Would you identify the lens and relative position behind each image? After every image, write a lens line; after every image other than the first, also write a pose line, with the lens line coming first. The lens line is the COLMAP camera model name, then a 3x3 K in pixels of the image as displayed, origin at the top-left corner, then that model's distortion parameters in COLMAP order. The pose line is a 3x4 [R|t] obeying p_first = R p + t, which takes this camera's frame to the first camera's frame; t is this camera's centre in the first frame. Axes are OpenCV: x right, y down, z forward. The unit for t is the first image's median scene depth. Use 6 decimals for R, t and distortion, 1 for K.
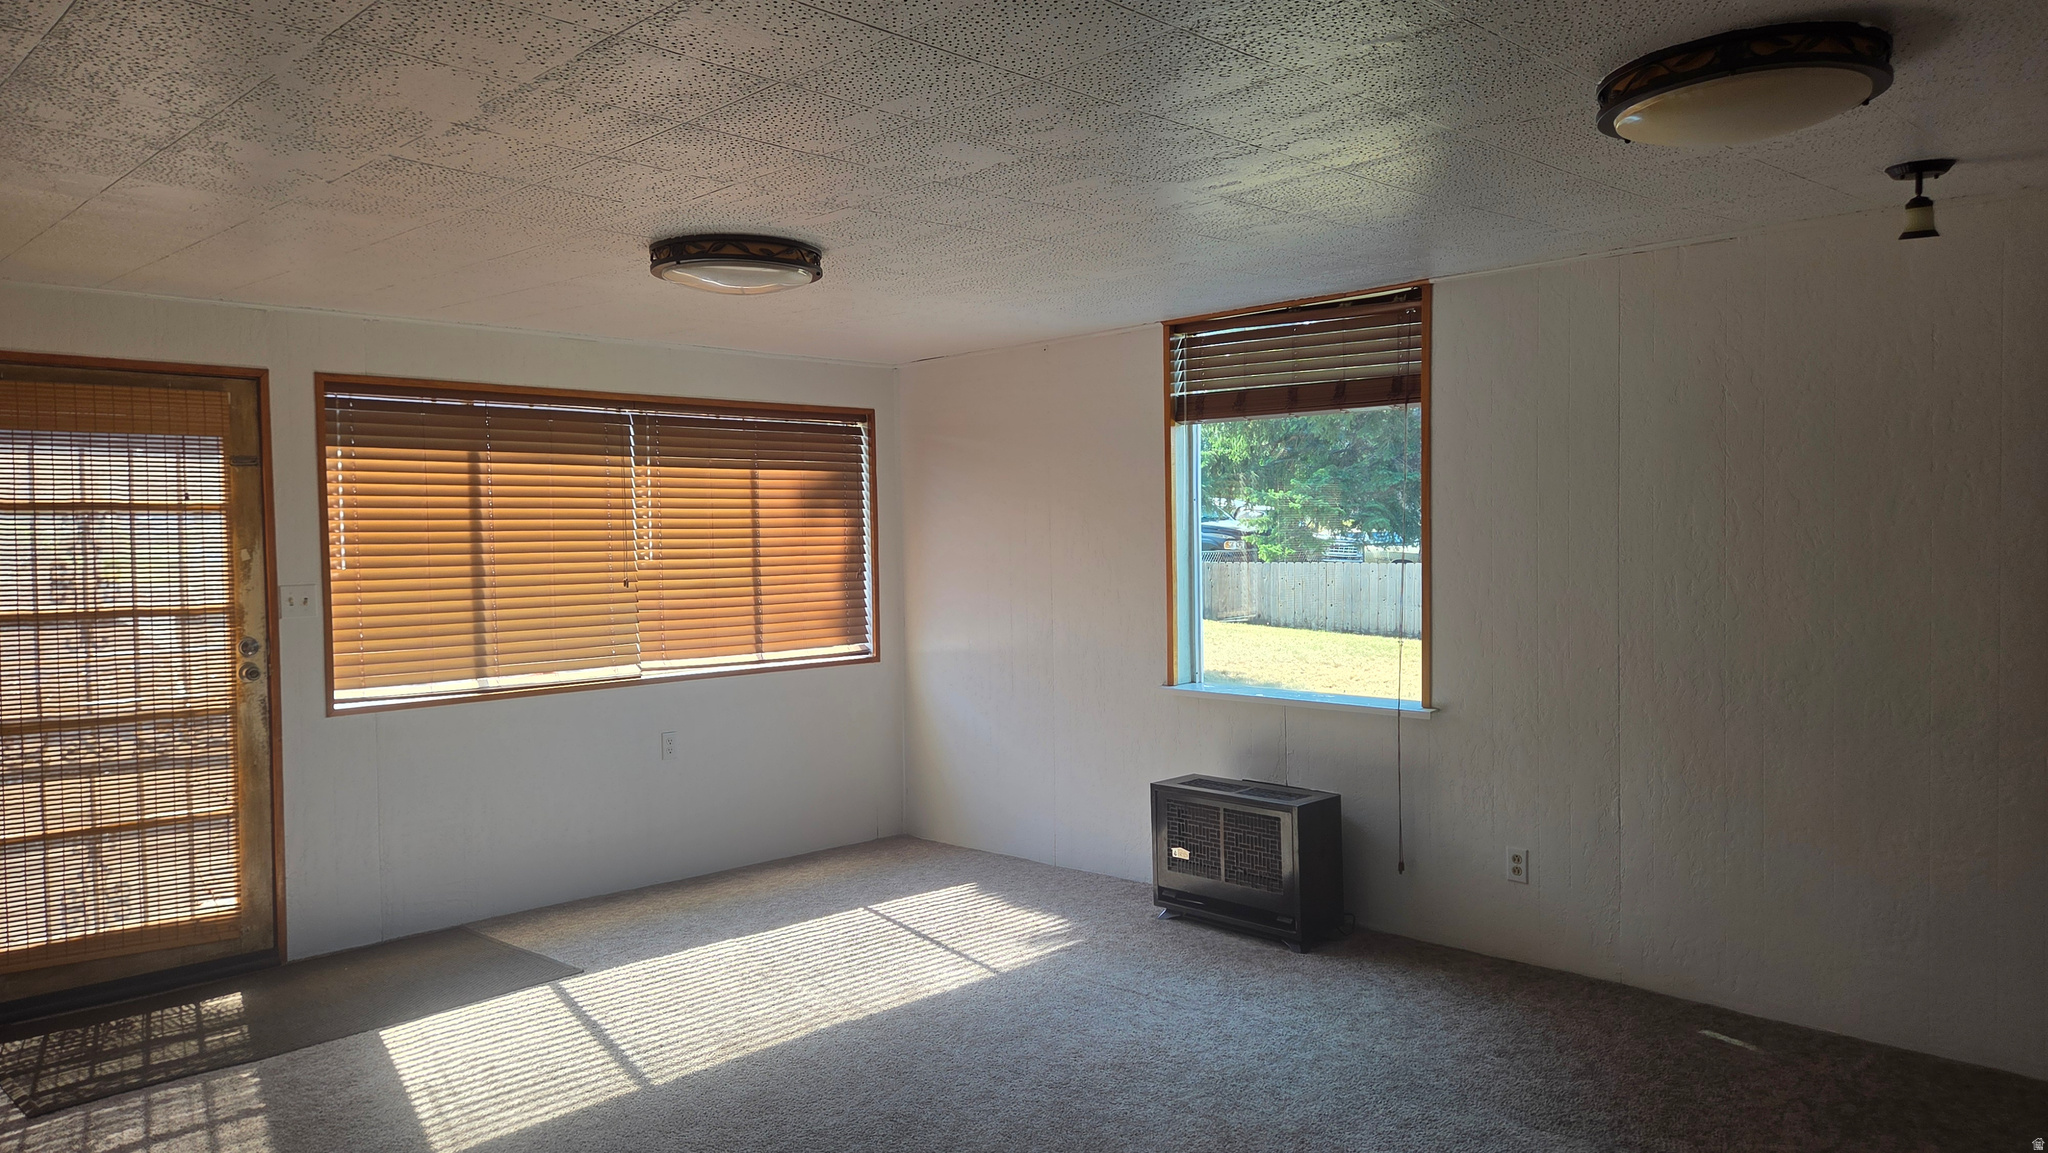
lens RADIAL K [[1404.5, 0, 1024.0], [0, 1404.5, 576.5], [0, 0, 1]] dist [-0.000630, -0.000360]
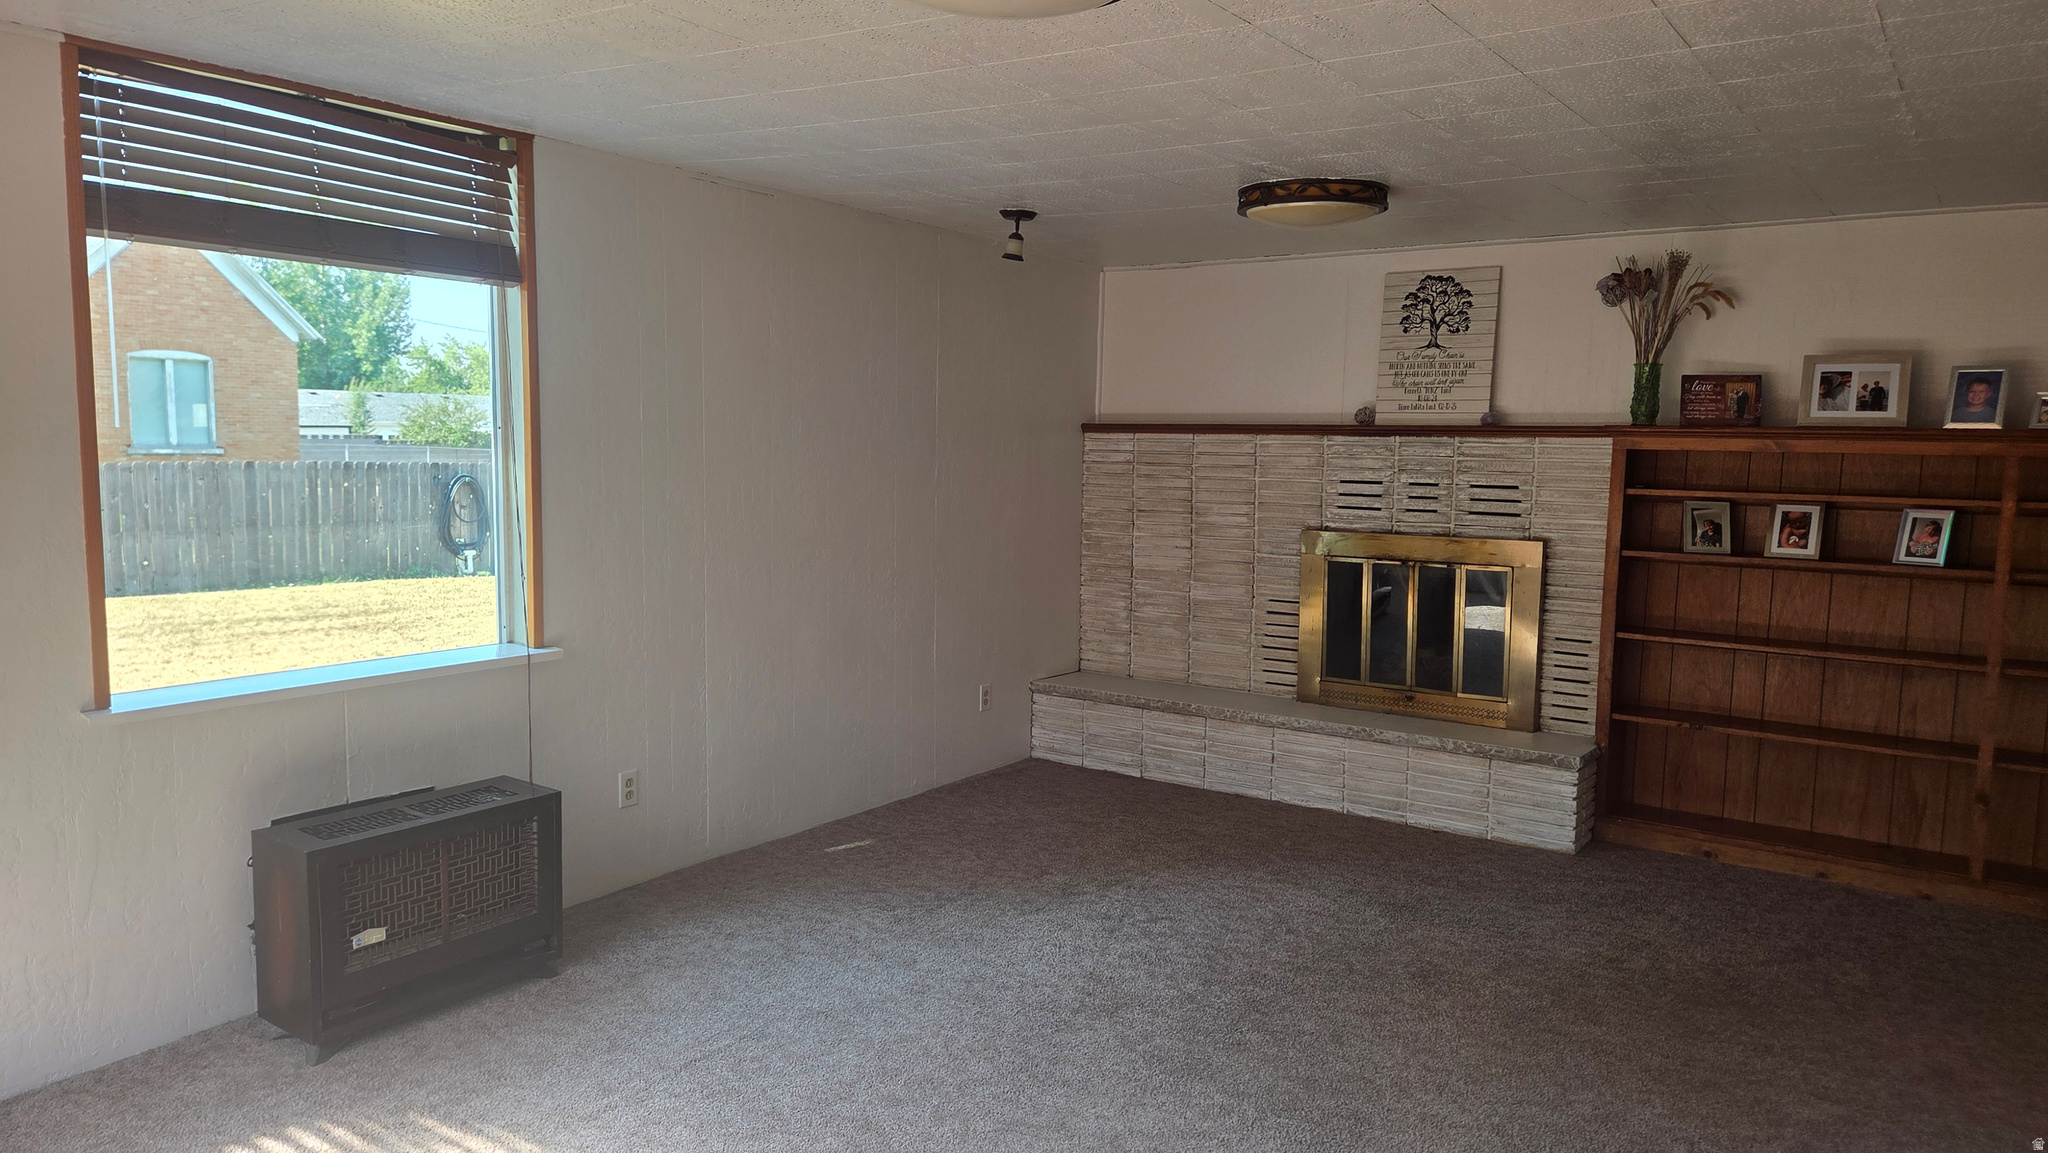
lens RADIAL K [[1325.6, 0, 1024.0], [0, 1325.6, 576.5], [0, 0, 1]] dist [-0.005075, -0.002103]
pose [[-0.202877, -0.079455, 0.975975, -0.581161], [0.025293, 0.995945, 0.086338, -0.011903], [-0.978877, 0.042202, -0.200045, 0.909257]]
